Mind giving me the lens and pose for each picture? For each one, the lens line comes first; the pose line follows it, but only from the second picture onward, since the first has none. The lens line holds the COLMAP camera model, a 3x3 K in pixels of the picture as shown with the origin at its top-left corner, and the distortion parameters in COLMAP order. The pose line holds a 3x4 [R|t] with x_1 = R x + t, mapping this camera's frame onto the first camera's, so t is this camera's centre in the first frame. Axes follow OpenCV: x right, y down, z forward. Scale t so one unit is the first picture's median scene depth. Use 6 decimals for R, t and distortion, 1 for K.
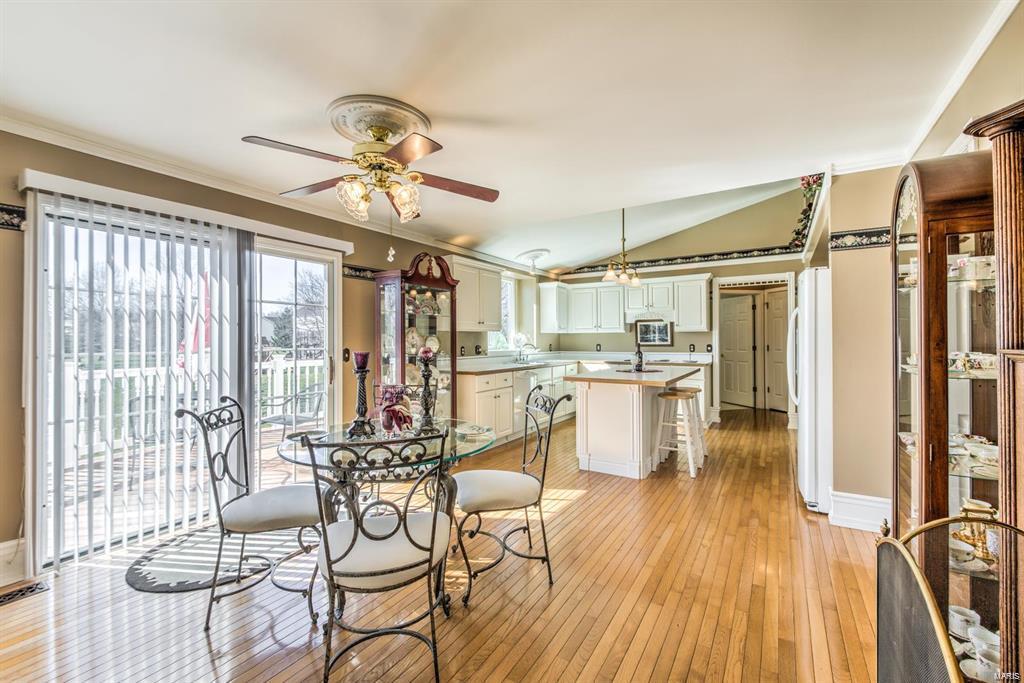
lens RADIAL K [[432.6, 0, 513.0], [0, 432.6, 338.3], [0, 0, 1]] dist [0.004252, -0.003854]
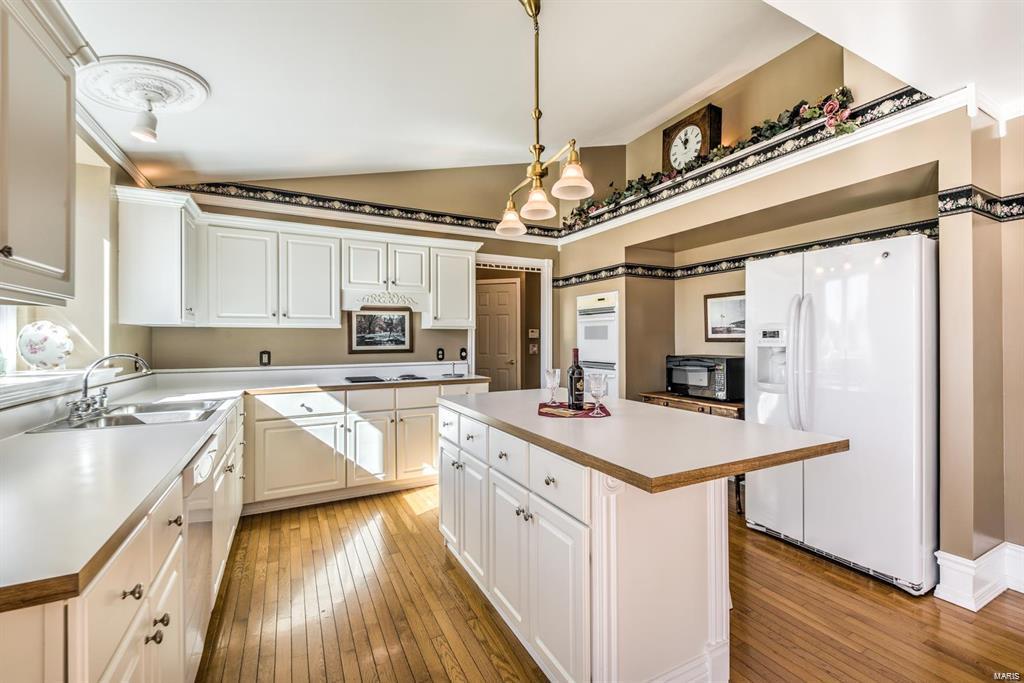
lens RADIAL K [[432.6, 0, 529.8], [0, 432.6, 336.4], [0, 0, 1]] dist [0.004252, -0.003854]
pose [[0.491222, 0.010017, 0.870977, -0.091367], [-0.002001, 0.999944, -0.010372, 0.002237], [-0.871032, 0.003352, 0.491214, 0.569466]]
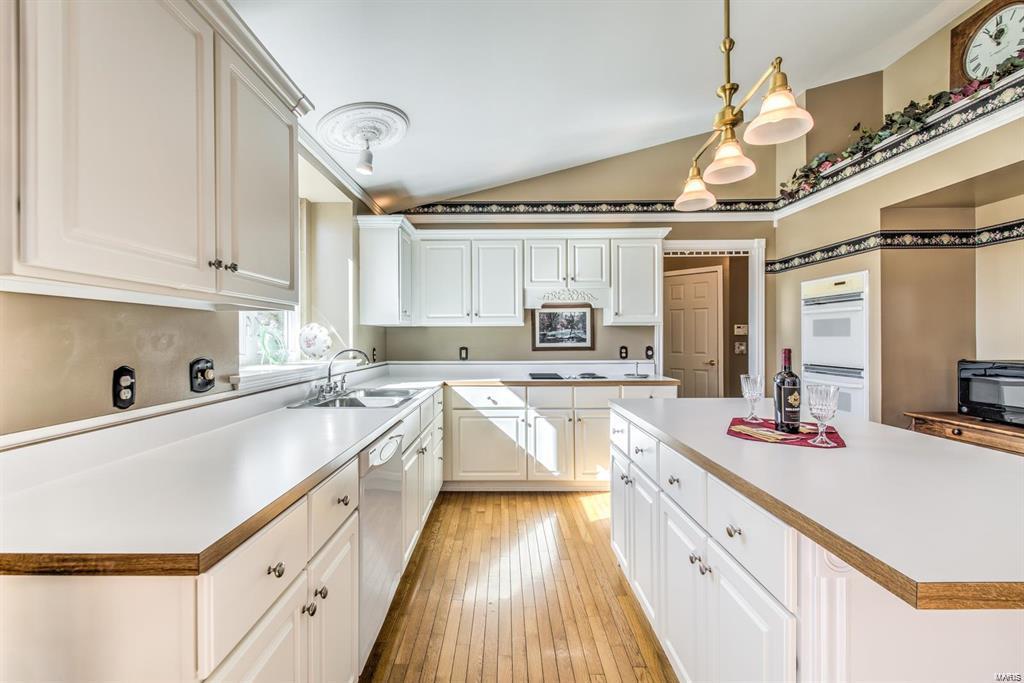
lens RADIAL K [[432.6, 0, 501.7], [0, 432.6, 337.6], [0, 0, 1]] dist [0.004252, -0.003854]
pose [[0.852892, 0.001980, 0.522084, -0.053439], [-0.002217, 0.999998, -0.000172, 0.002056], [-0.522083, -0.001011, 0.852894, 0.576871]]
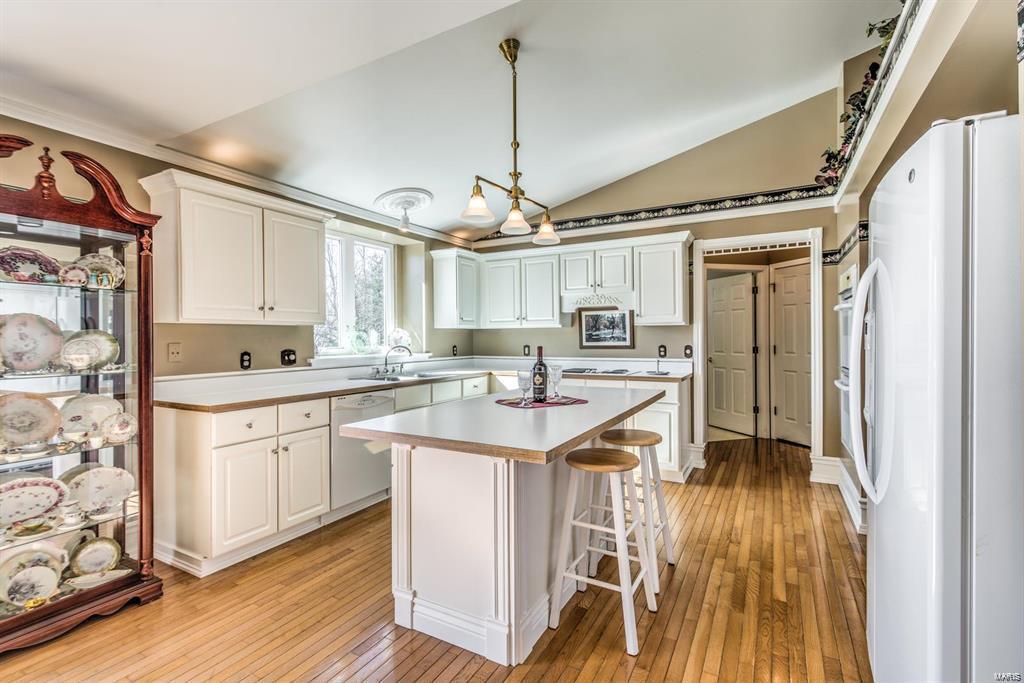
lens RADIAL K [[474.3, 0, 515.6], [0, 474.3, 339.0], [0, 0, 1]] dist [0.000997, 0.001079]
pose [[0.998691, -0.002944, 0.051070, 0.162683], [0.002584, 0.999971, 0.007112, -0.000980], [-0.051089, -0.006970, 0.998670, 0.313383]]
